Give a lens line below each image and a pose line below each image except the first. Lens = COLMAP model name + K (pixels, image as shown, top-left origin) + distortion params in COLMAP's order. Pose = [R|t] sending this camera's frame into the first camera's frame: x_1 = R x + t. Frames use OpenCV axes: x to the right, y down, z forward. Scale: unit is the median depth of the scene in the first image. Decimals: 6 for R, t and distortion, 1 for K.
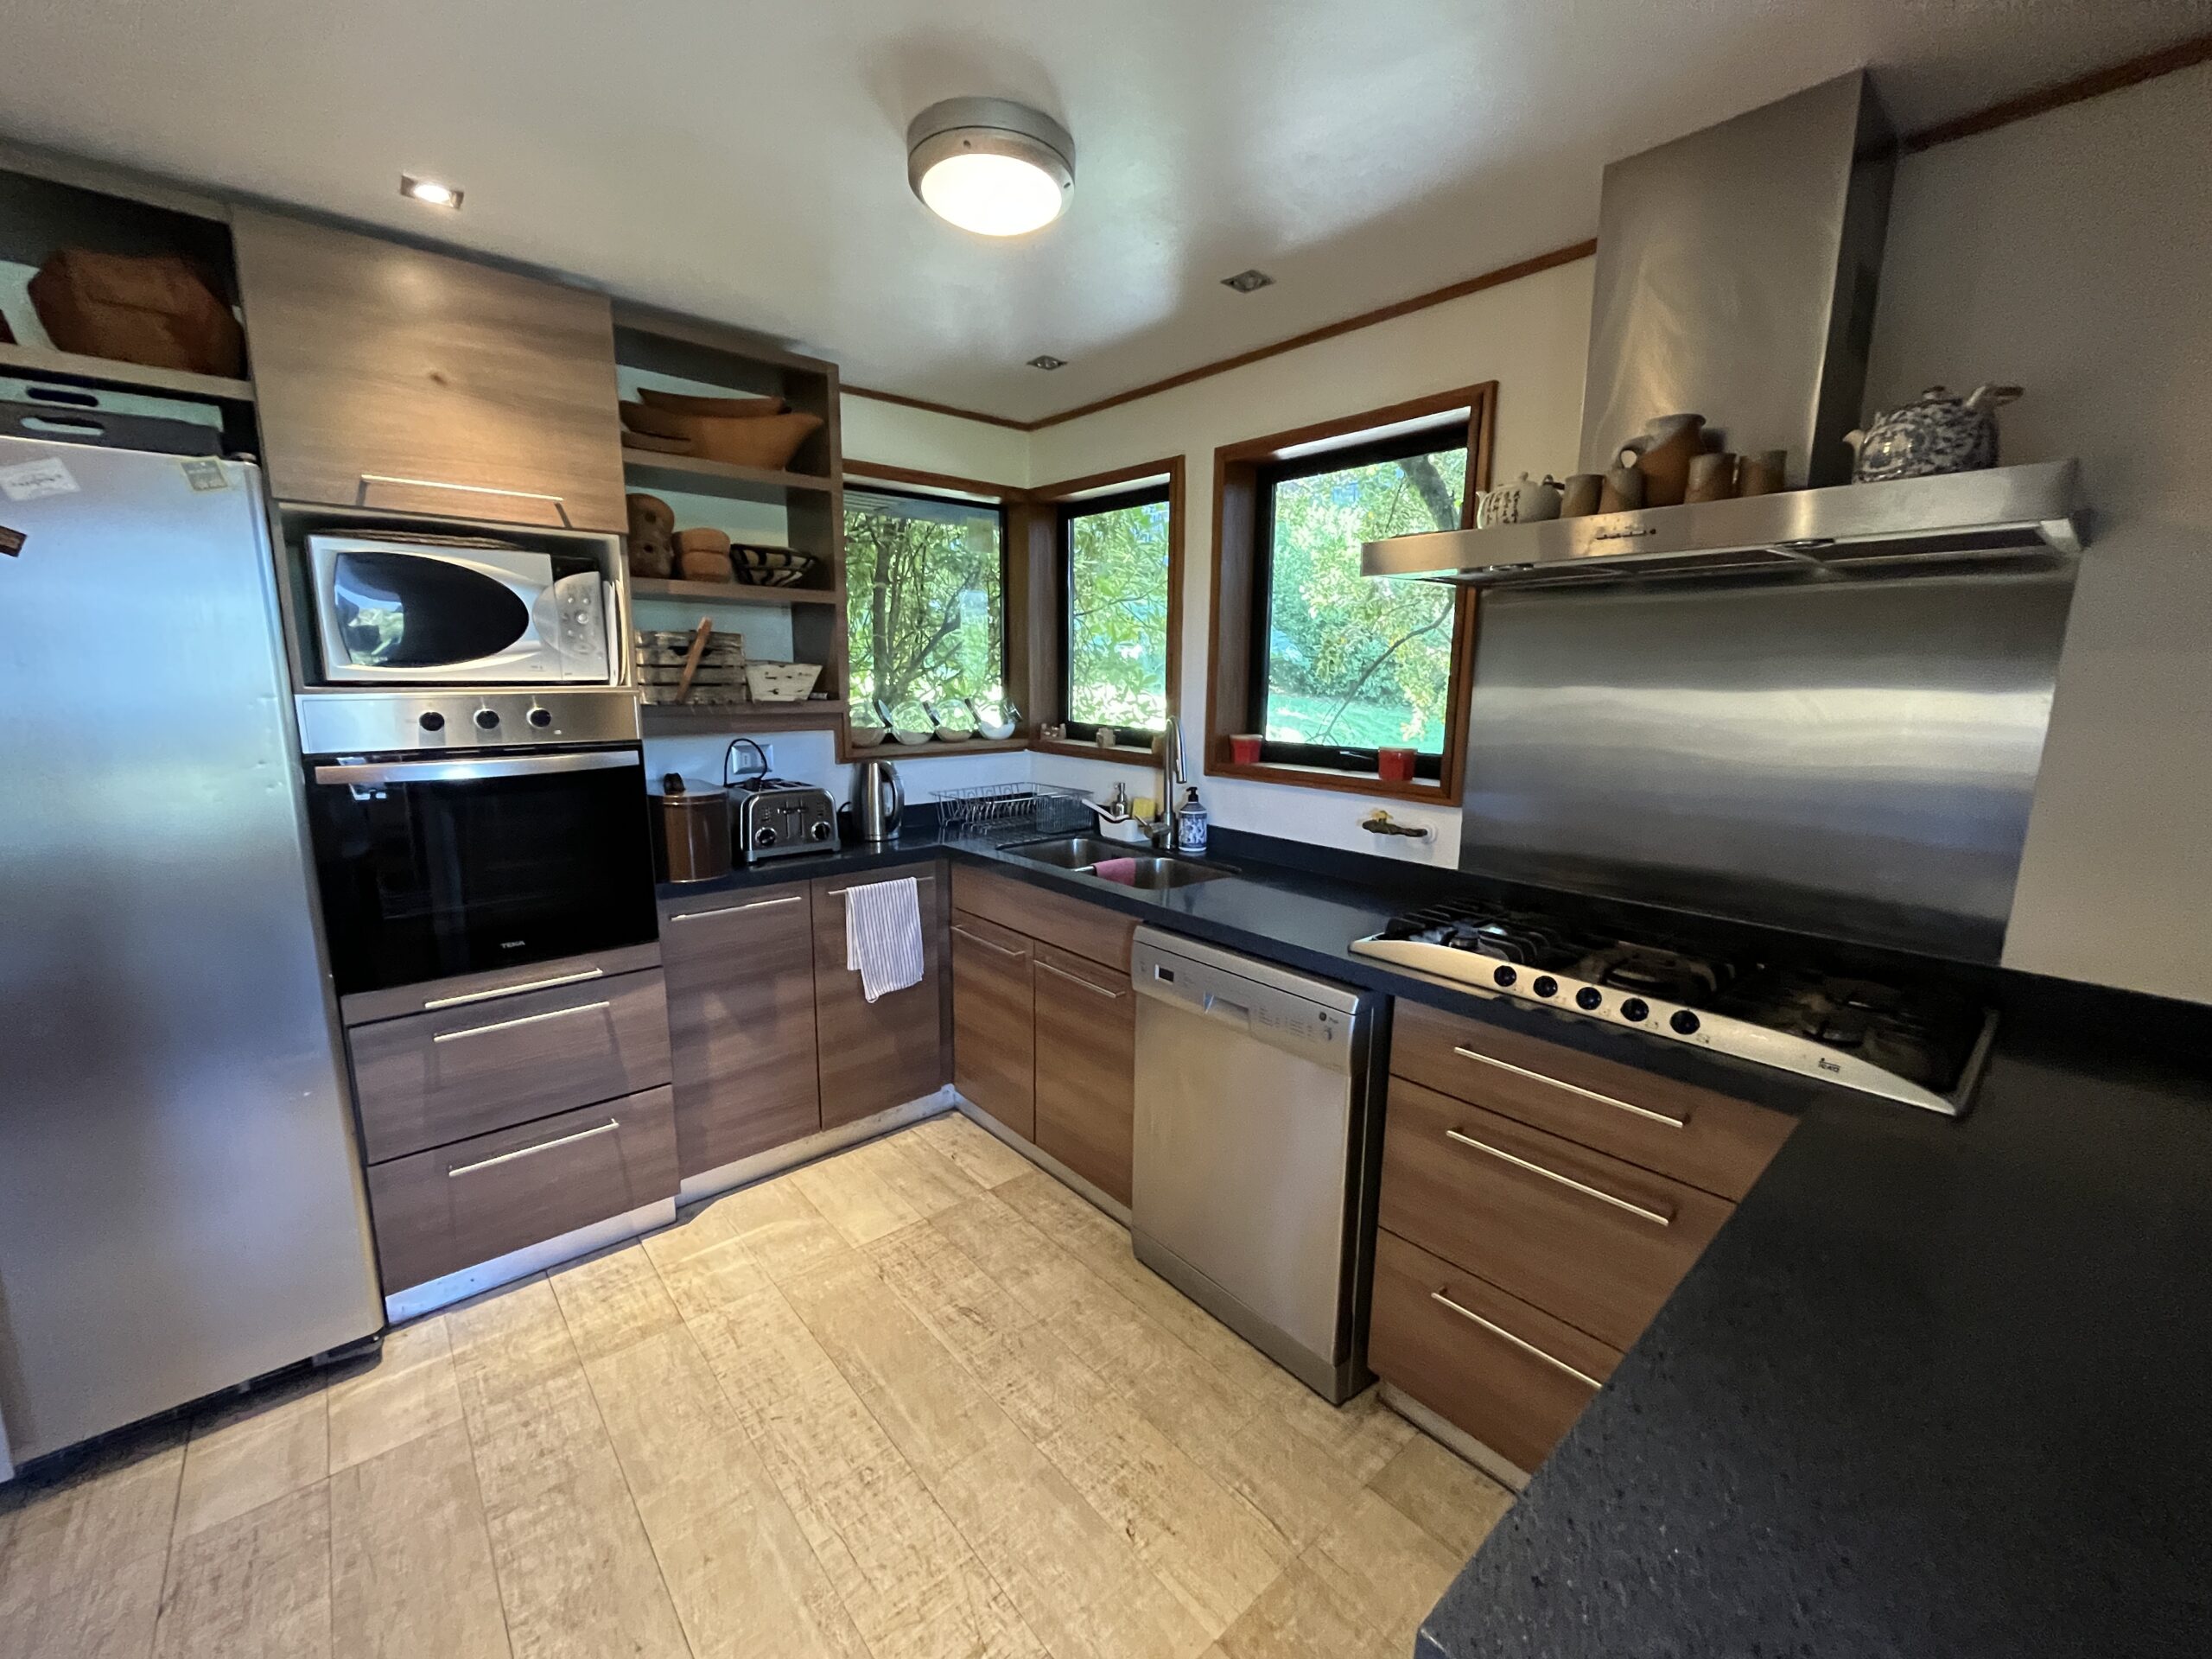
lens RADIAL K [[893.8, 0, 1099.3], [0, 893.8, 826.5], [0, 0, 1]] dist [-0.001814, -0.000236]
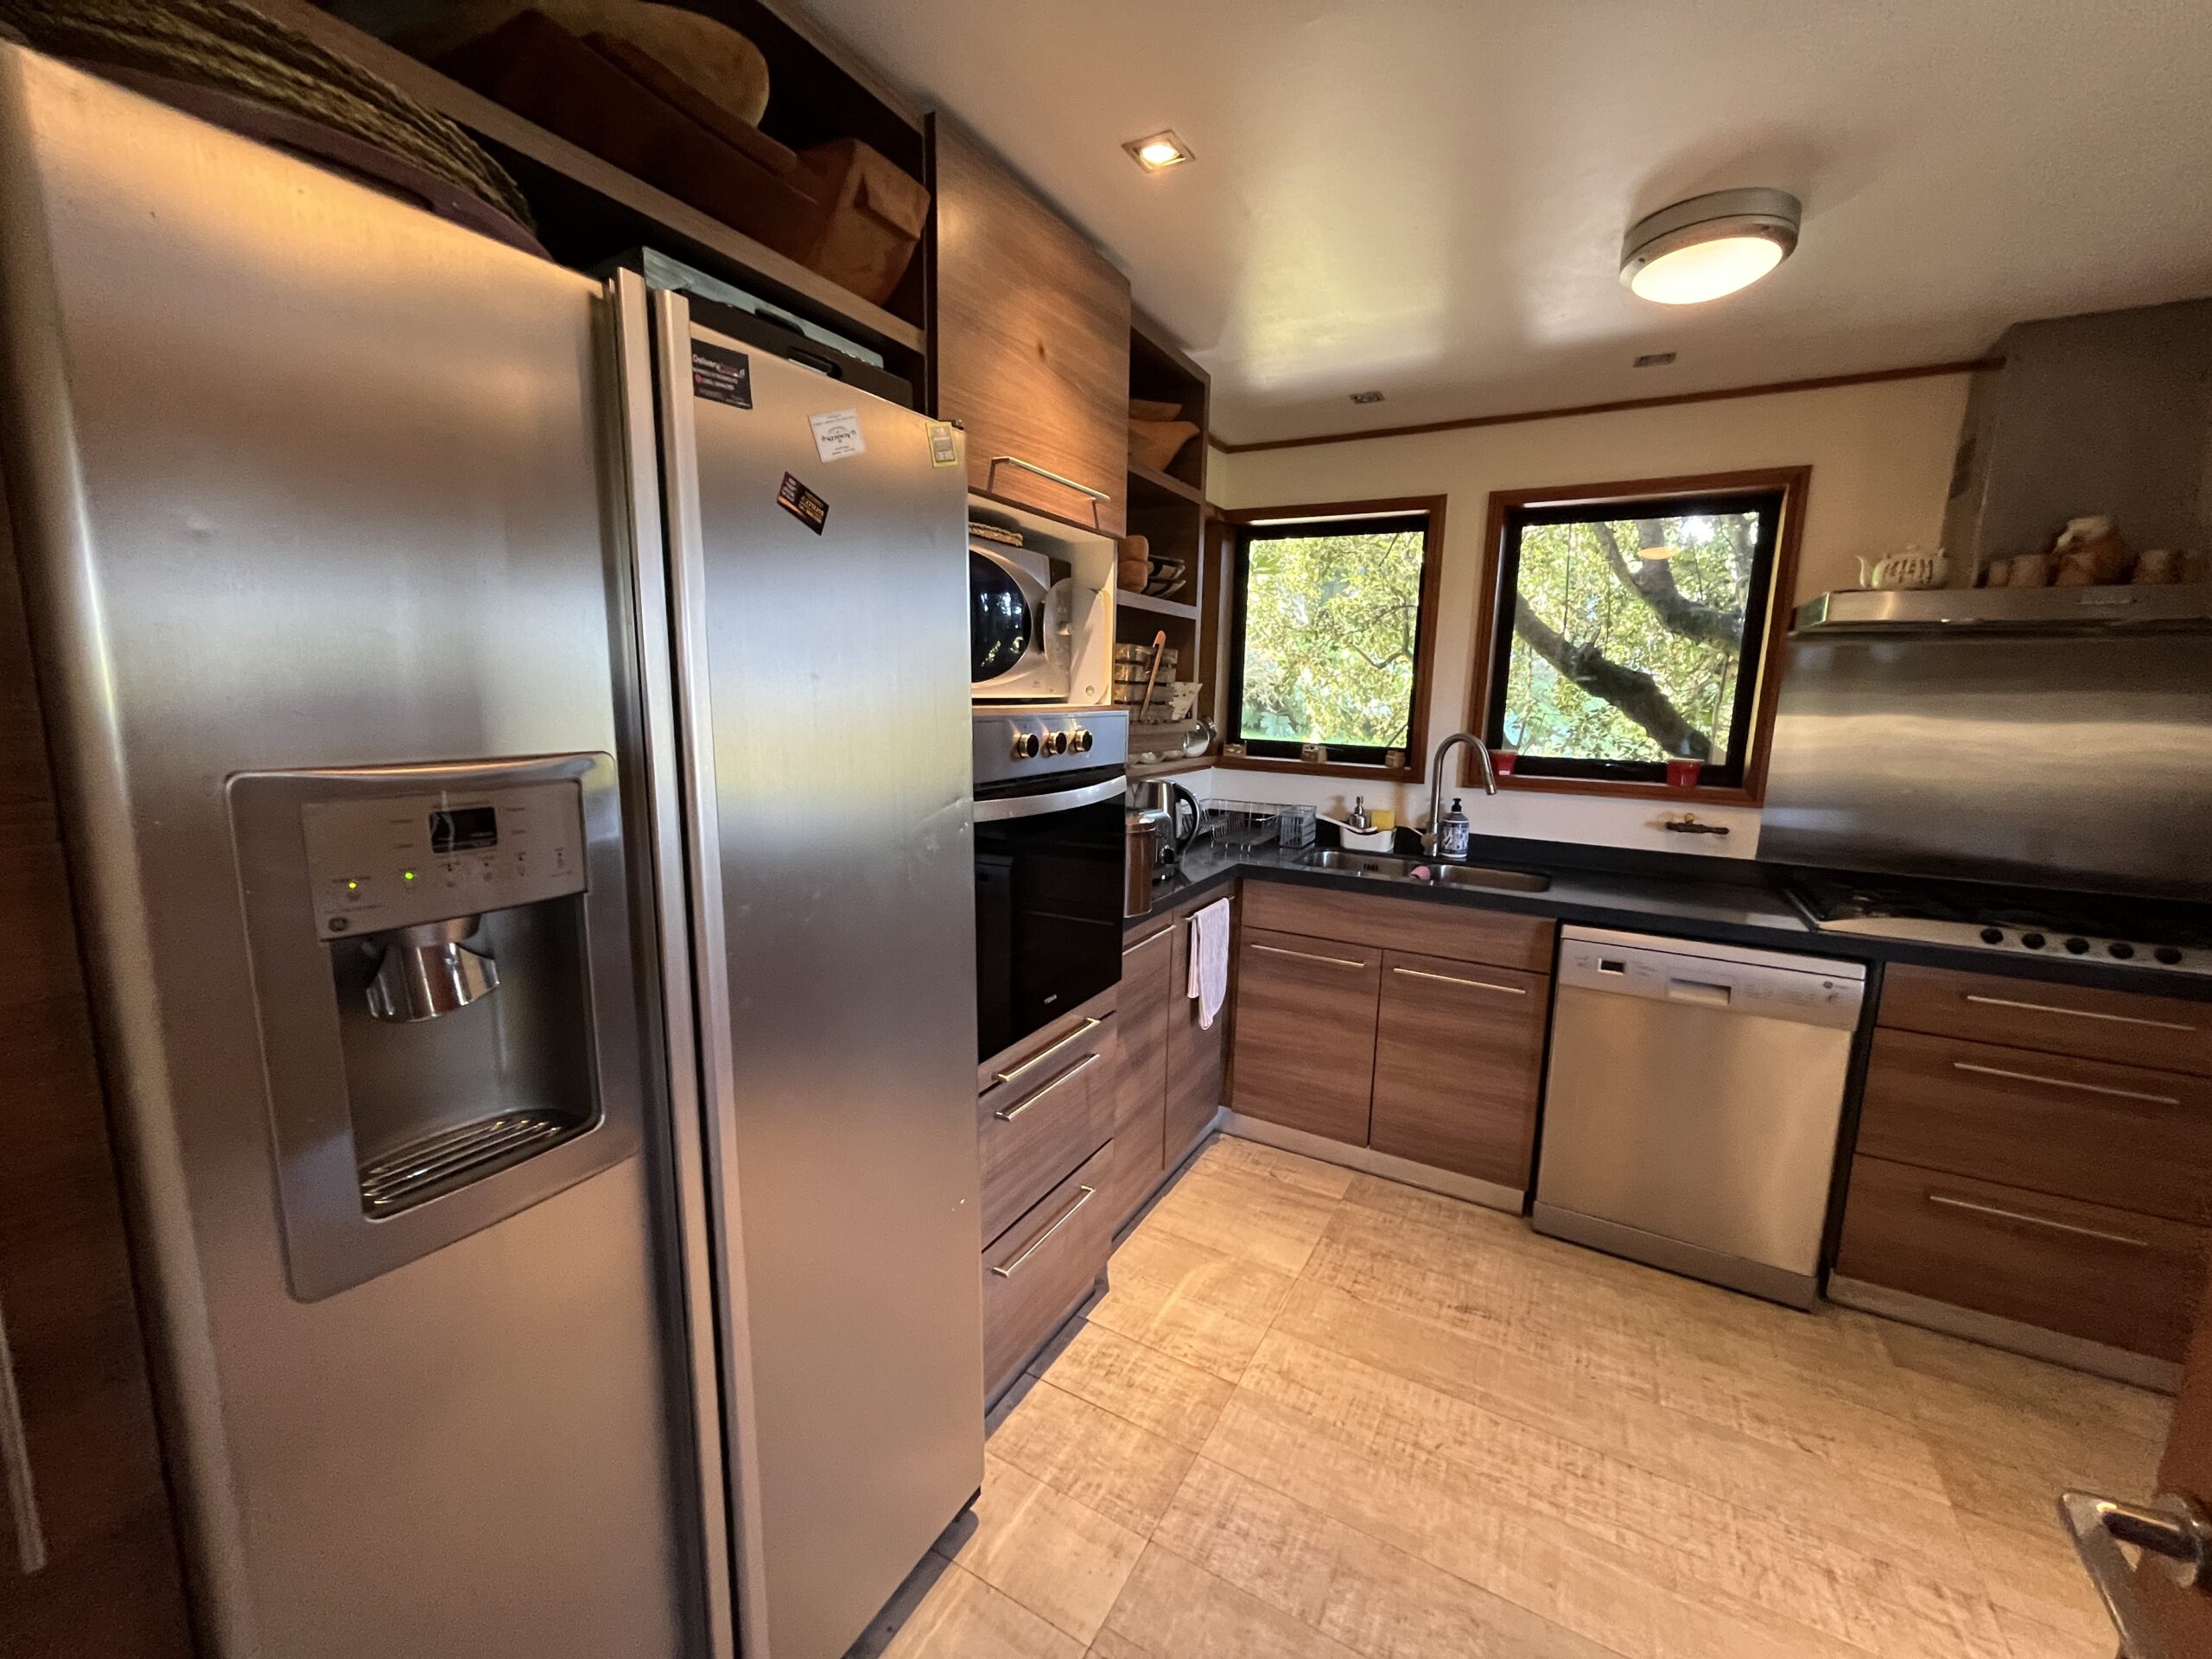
lens RADIAL K [[893.8, 0, 1099.3], [0, 893.8, 826.5], [0, 0, 1]] dist [-0.001814, -0.000236]
pose [[0.943774, -0.038732, 0.328315, -0.862376], [0.043136, 0.999050, -0.006139, -0.028485], [-0.327765, 0.019956, 0.944548, 0.148443]]
